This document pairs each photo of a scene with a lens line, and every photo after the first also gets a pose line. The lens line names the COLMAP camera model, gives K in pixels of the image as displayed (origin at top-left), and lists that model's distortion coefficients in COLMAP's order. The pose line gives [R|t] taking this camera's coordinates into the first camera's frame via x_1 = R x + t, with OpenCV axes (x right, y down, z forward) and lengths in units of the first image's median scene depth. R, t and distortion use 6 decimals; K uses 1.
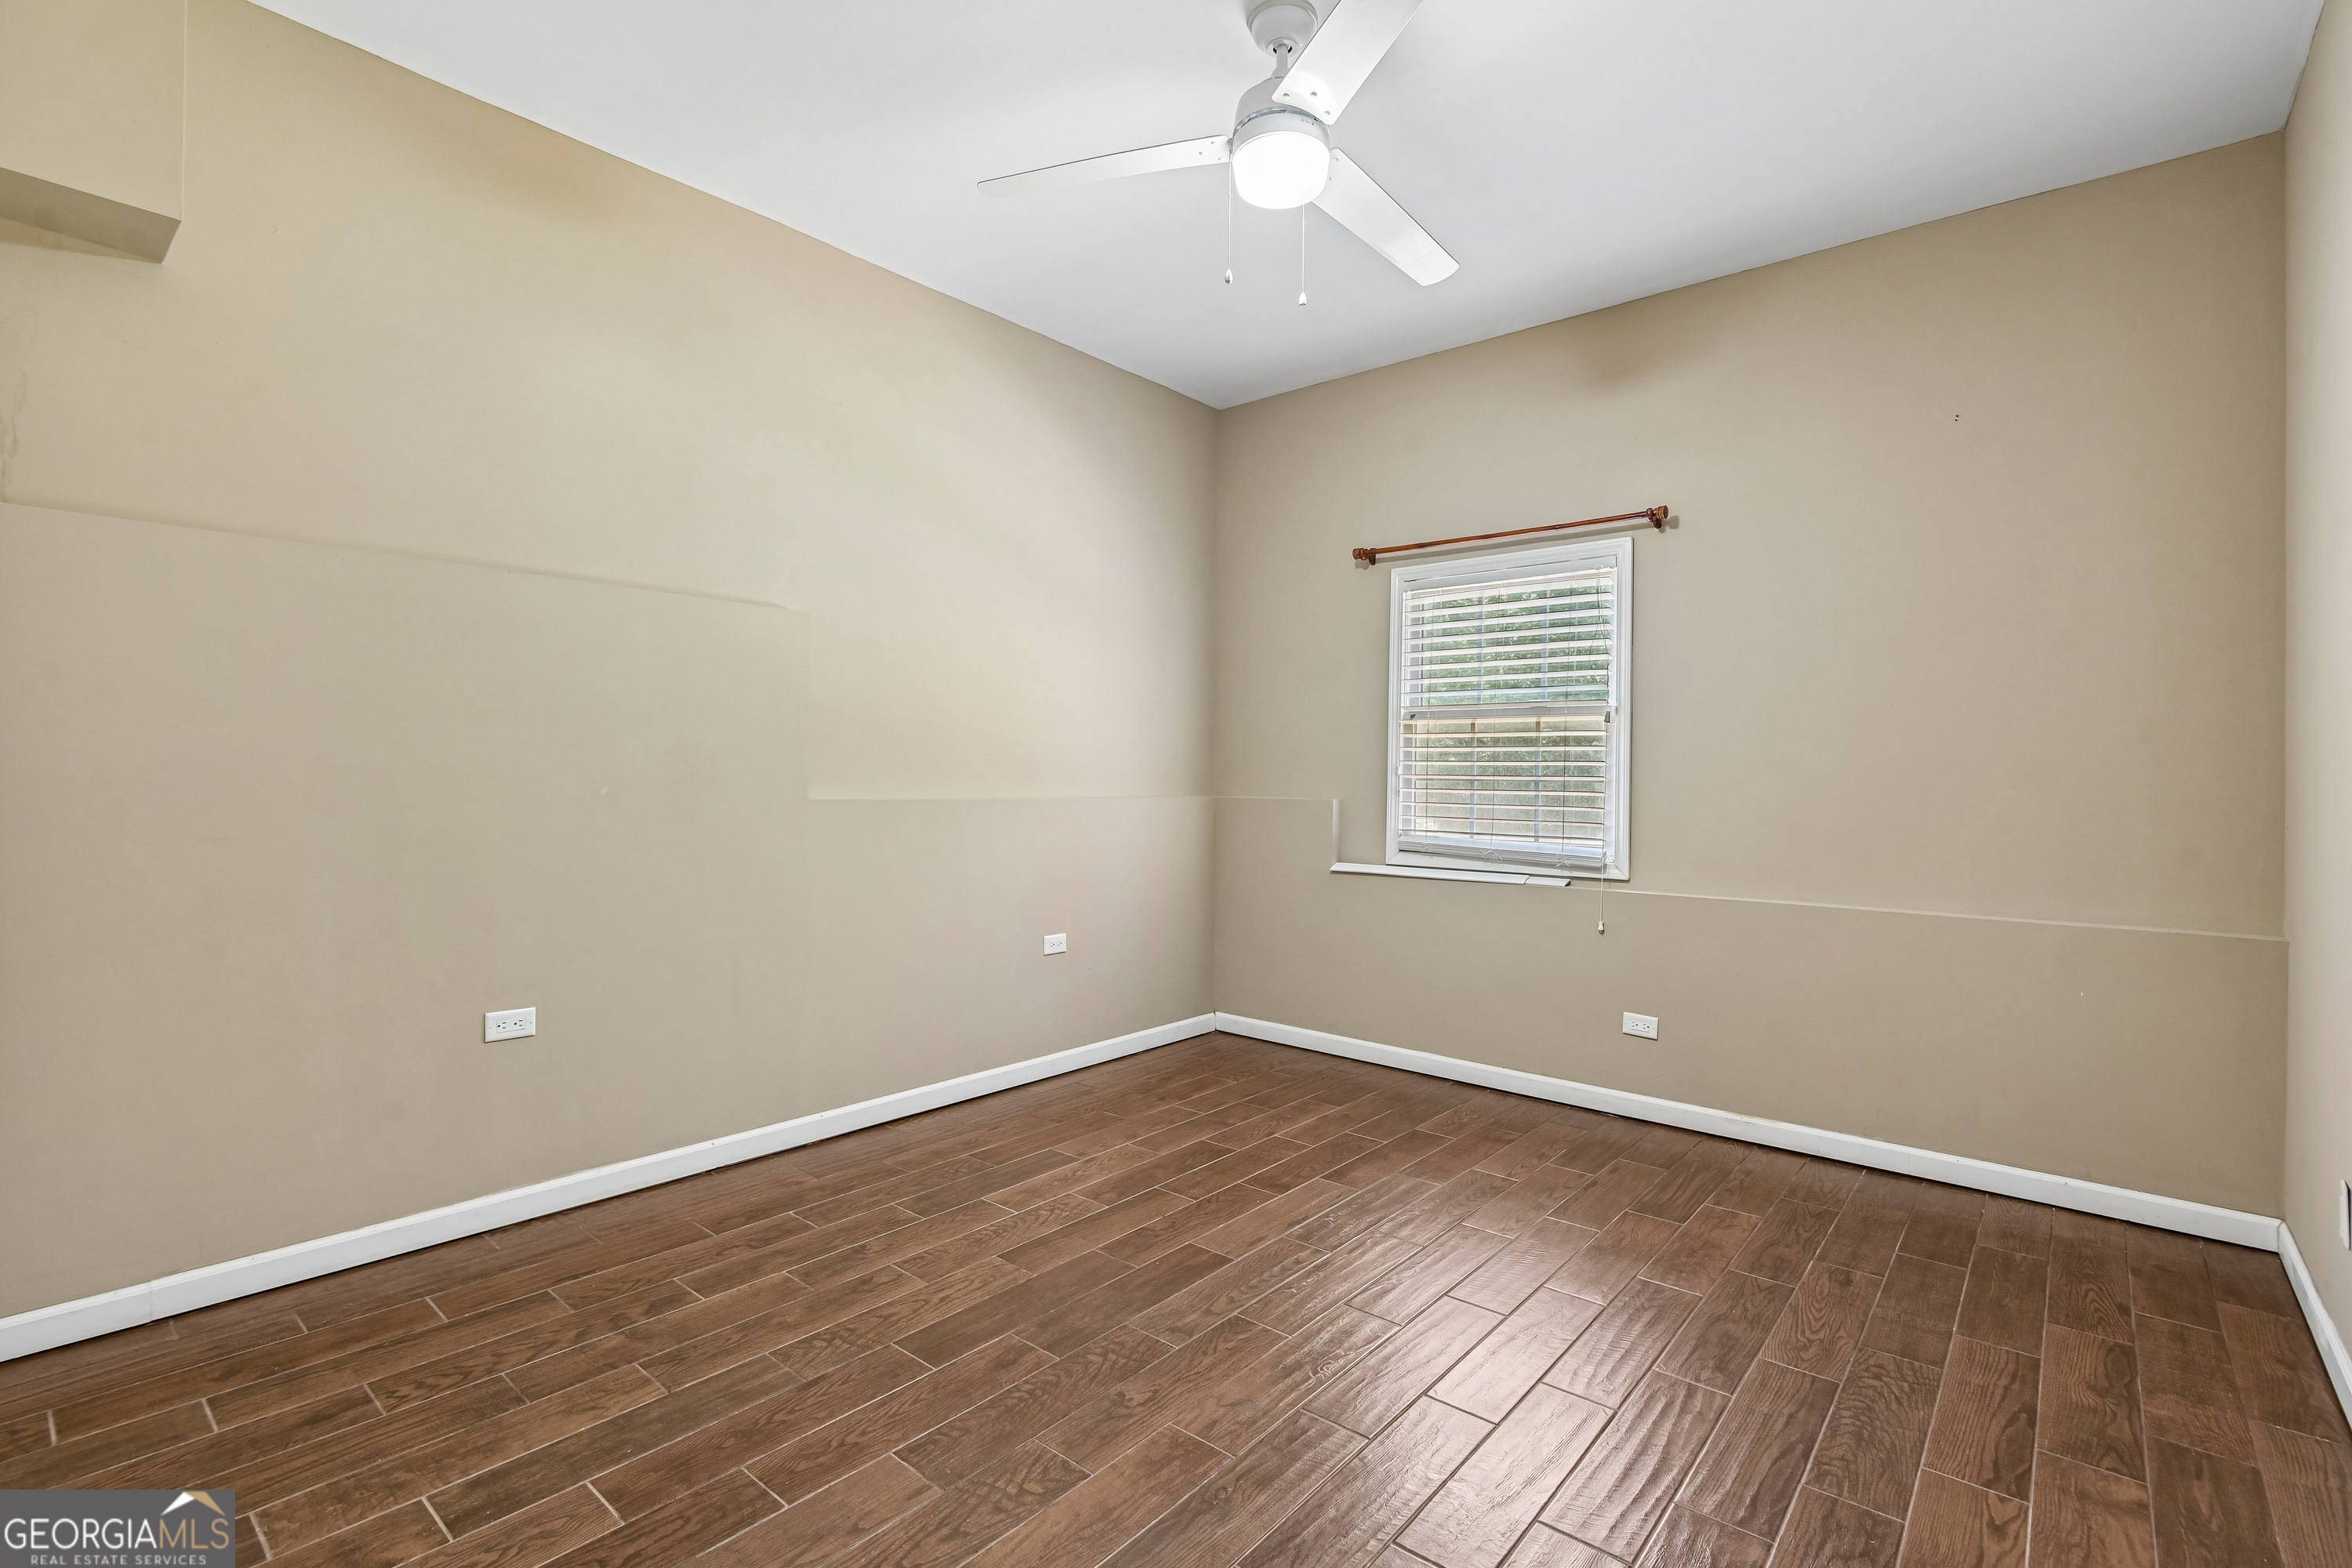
lens RADIAL K [[1078.5, 0, 1180.7], [0, 1078.5, 777.4], [0, 0, 1]] dist [-0.009603, -0.003800]
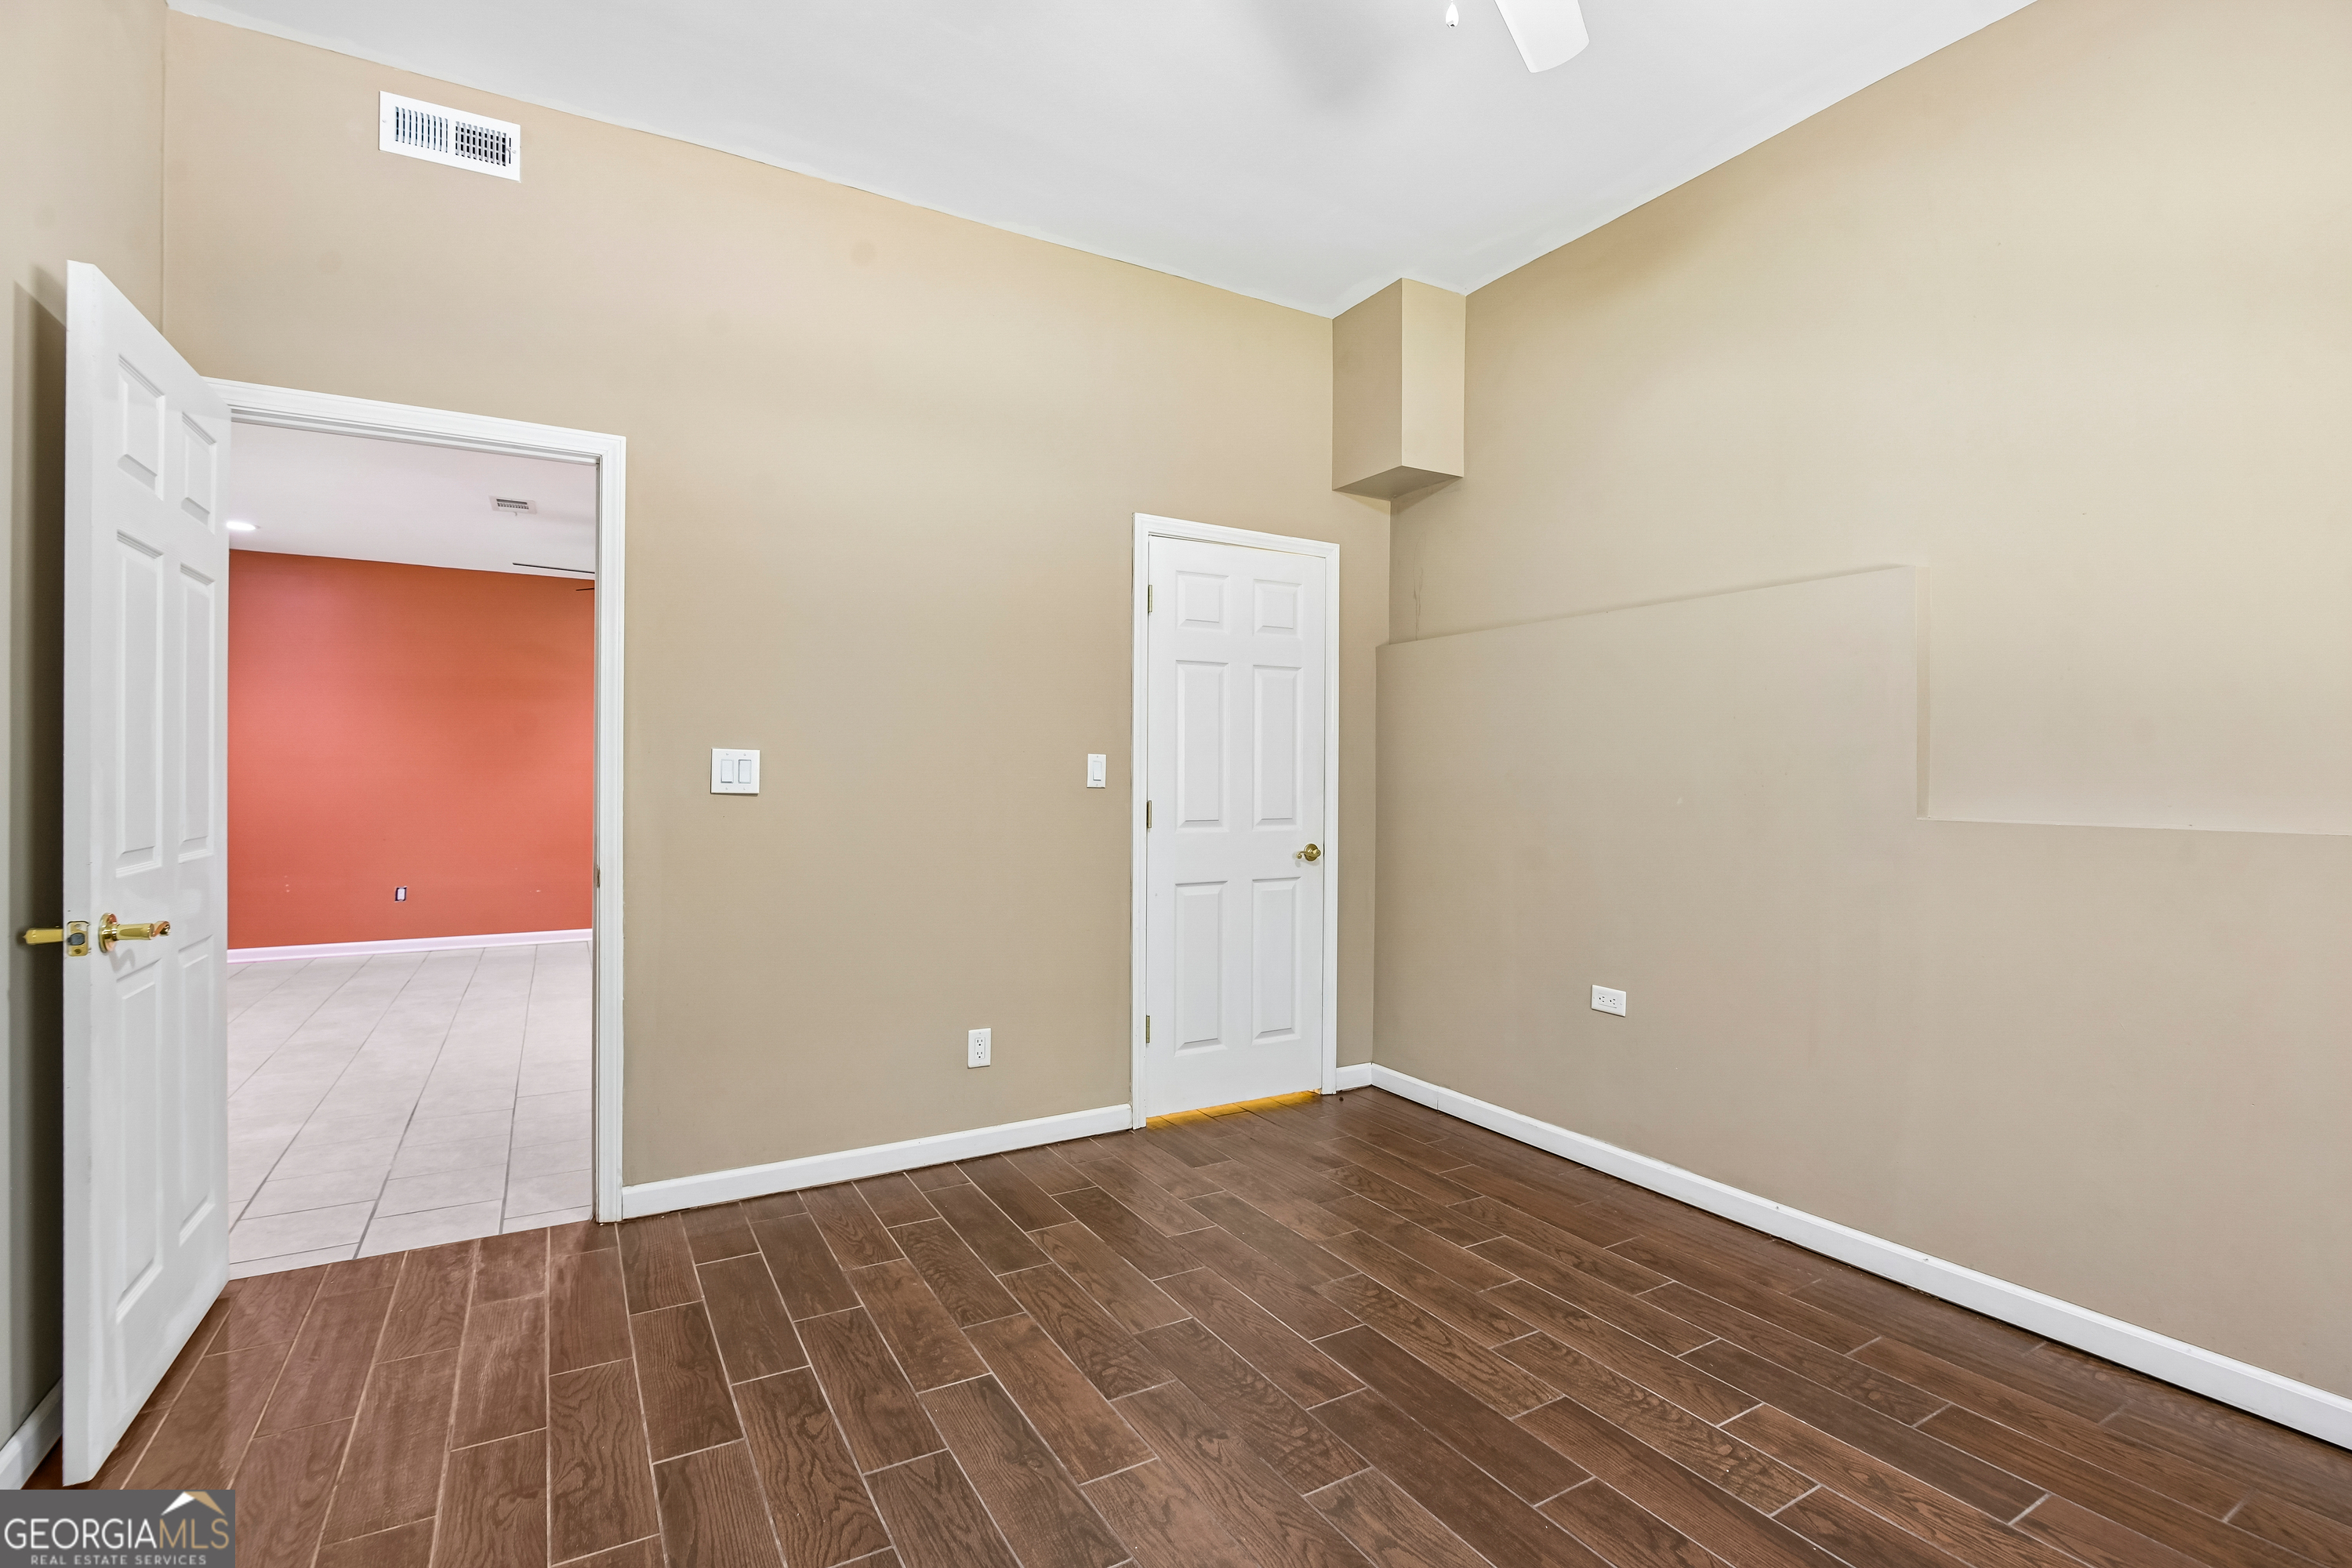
lens RADIAL K [[1078.5, 0, 1180.5], [0, 1078.5, 783.8], [0, 0, 1]] dist [-0.009603, -0.003800]
pose [[-0.330863, -0.007915, -0.943646, 0.653117], [-0.009164, 0.999945, -0.005175, 0.006102], [0.943634, 0.006935, -0.330917, 0.980175]]
